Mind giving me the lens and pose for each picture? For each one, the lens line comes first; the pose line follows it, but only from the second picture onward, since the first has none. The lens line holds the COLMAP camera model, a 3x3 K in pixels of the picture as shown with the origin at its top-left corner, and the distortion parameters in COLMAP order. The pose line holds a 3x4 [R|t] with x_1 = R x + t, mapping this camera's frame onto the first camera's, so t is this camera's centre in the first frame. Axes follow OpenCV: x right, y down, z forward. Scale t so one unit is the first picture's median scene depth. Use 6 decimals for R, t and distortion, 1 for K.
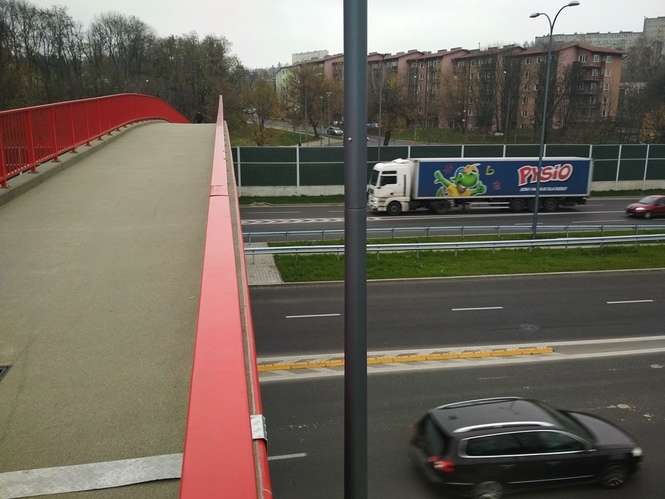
lens RADIAL K [[584.4, 0, 330.7], [0, 584.4, 251.1], [0, 0, 1]] dist [0.117221, -0.209088]
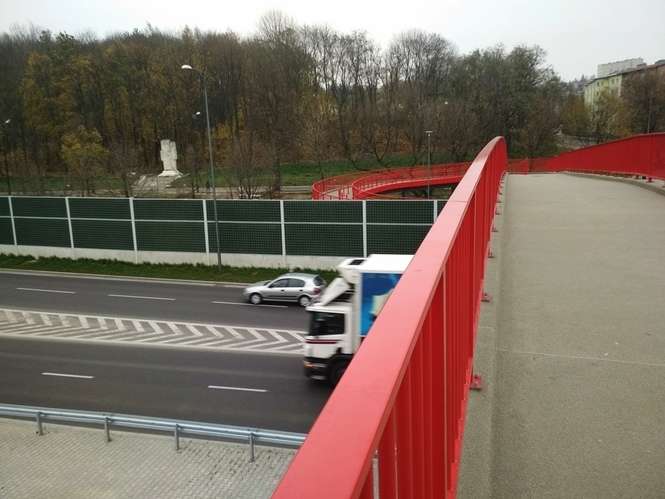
lens RADIAL K [[584.4, 0, 330.7], [0, 584.4, 251.1], [0, 0, 1]] dist [0.117221, -0.209088]
pose [[0.894044, 0.058760, -0.444108, -0.053526], [-0.073849, 0.997129, -0.016739, -0.038318], [0.441850, 0.047762, 0.895817, 0.139286]]
